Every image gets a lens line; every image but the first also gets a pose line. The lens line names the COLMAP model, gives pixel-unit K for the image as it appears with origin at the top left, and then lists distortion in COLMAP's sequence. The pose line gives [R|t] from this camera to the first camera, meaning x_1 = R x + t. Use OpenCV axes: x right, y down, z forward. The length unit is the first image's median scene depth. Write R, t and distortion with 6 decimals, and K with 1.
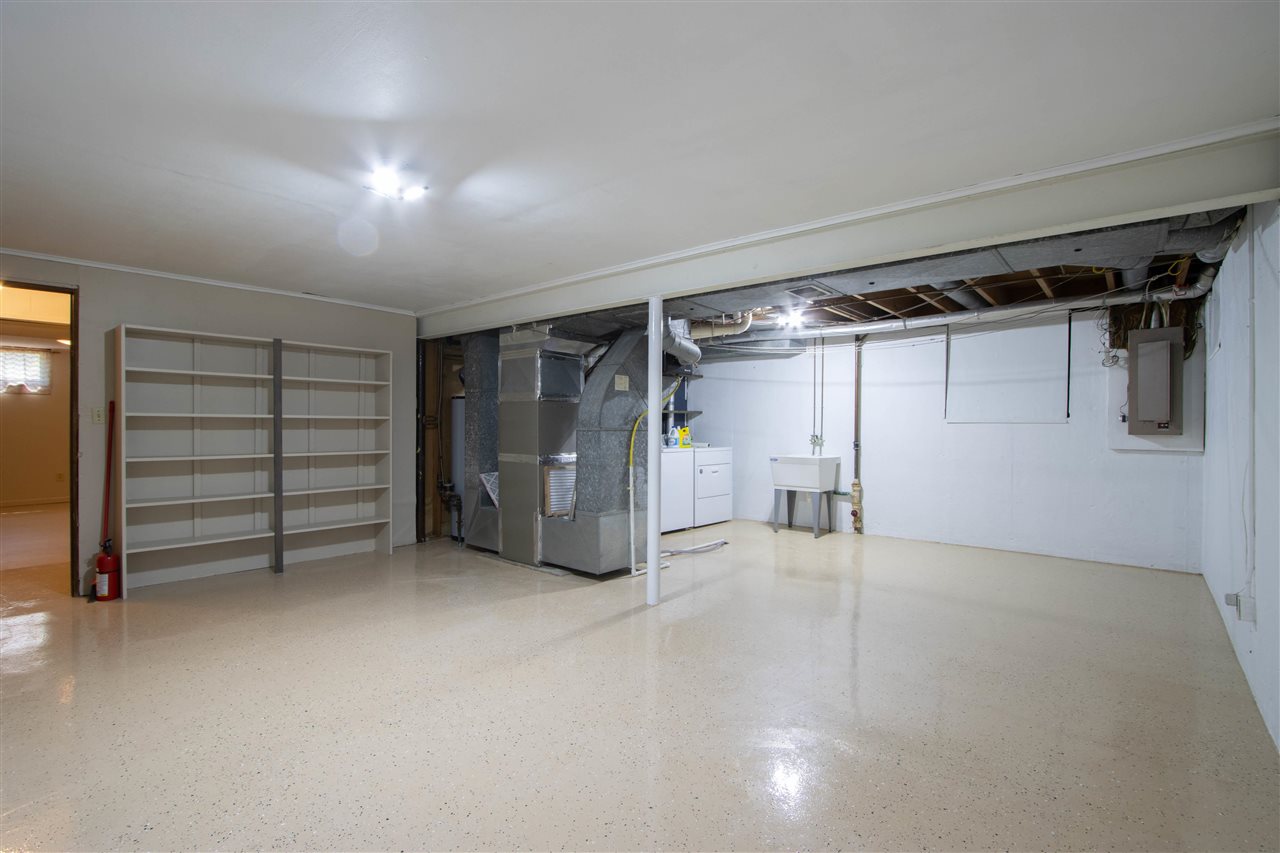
lens RADIAL K [[589.1, 0, 635.7], [0, 589.1, 429.2], [0, 0, 1]] dist [-0.026567, 0.000091]
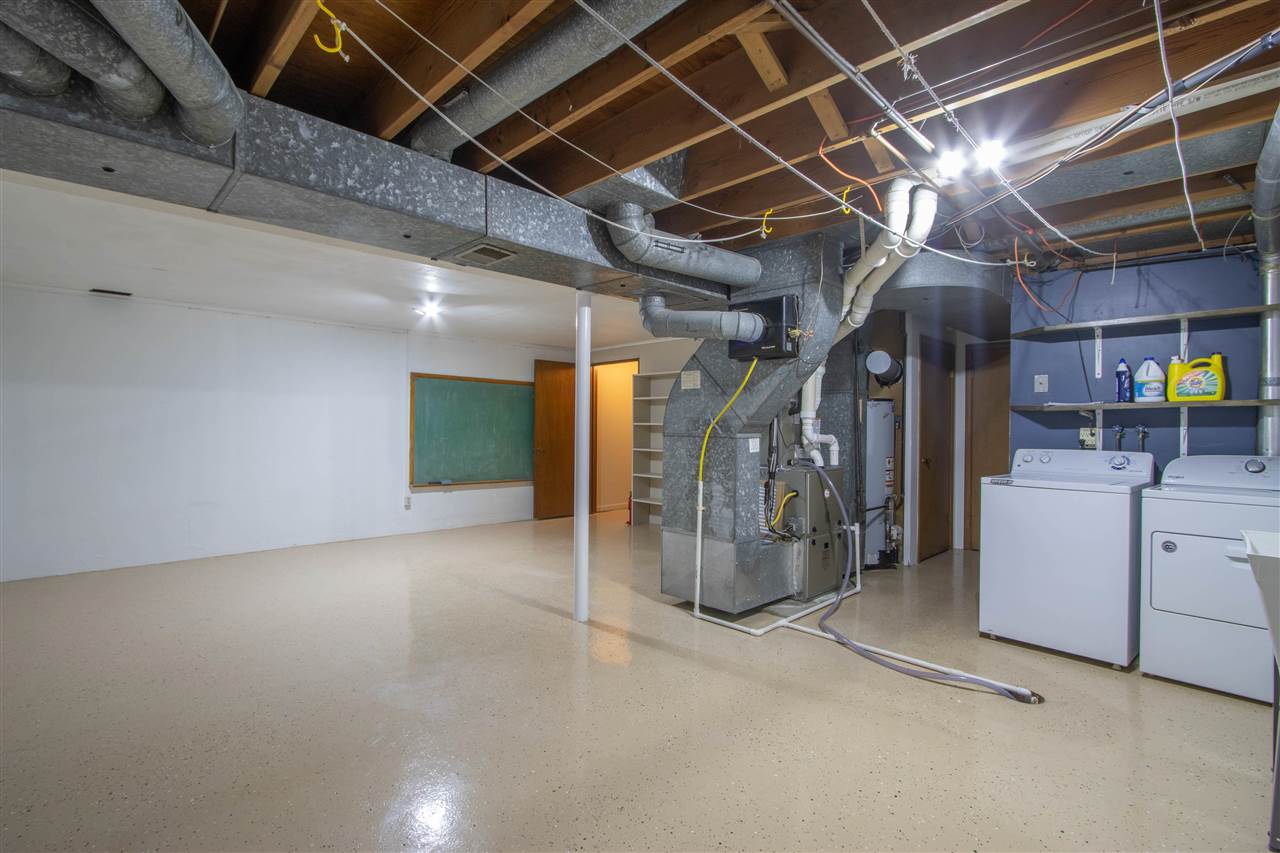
lens RADIAL K [[589.1, 0, 635.7], [0, 589.1, 429.2], [0, 0, 1]] dist [-0.026567, 0.000091]
pose [[-0.082550, -0.000605, -0.996587, 0.568194], [-0.015709, 0.999876, 0.000694, -0.005305], [0.996463, 0.015713, -0.082549, 0.687639]]
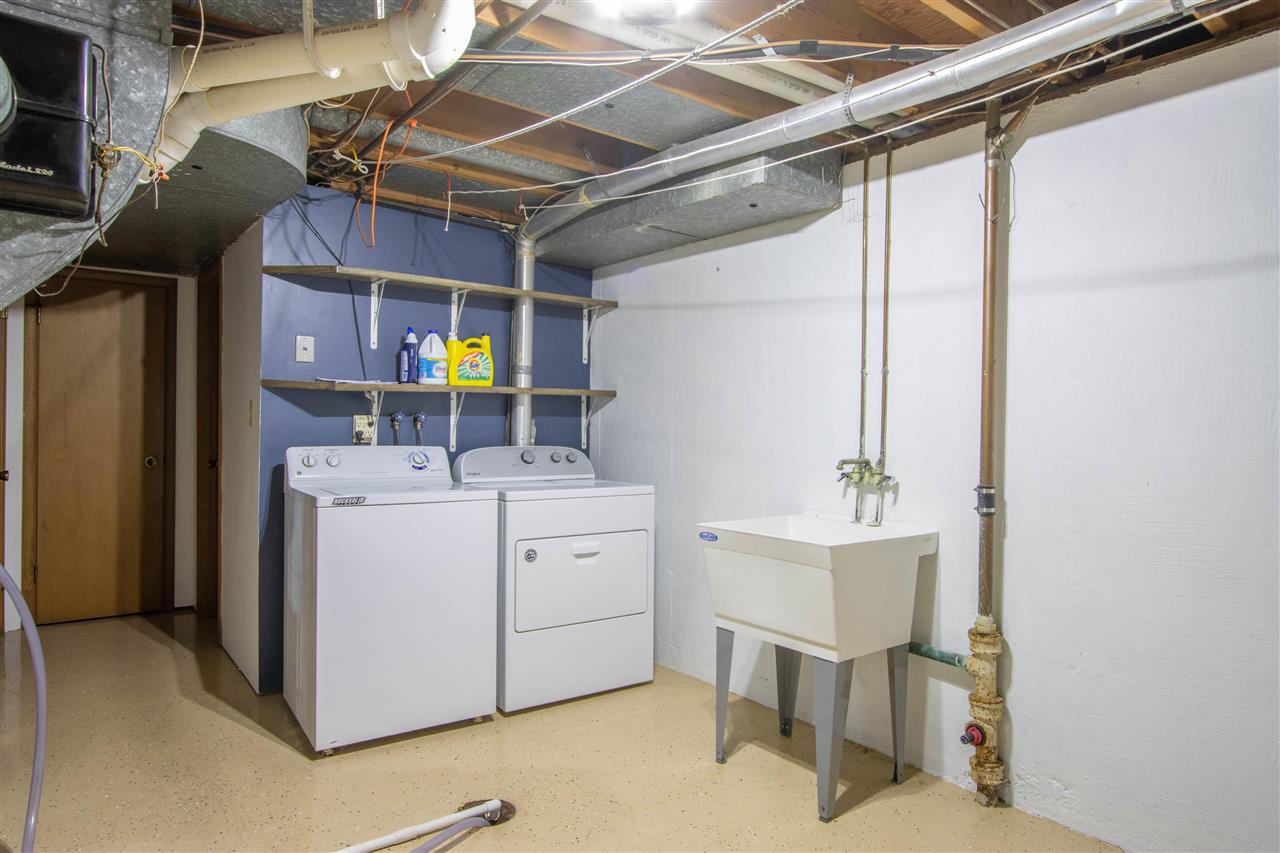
lens RADIAL K [[762.9, 0, 640.0], [0, 762.9, 426.5], [0, 0, 1]] dist [-0.000524, 0.001891]
pose [[0.978765, 0.009484, -0.204765, 0.280870], [-0.010339, 0.999942, -0.003105, -0.005527], [0.204723, 0.005157, 0.978806, 0.587273]]
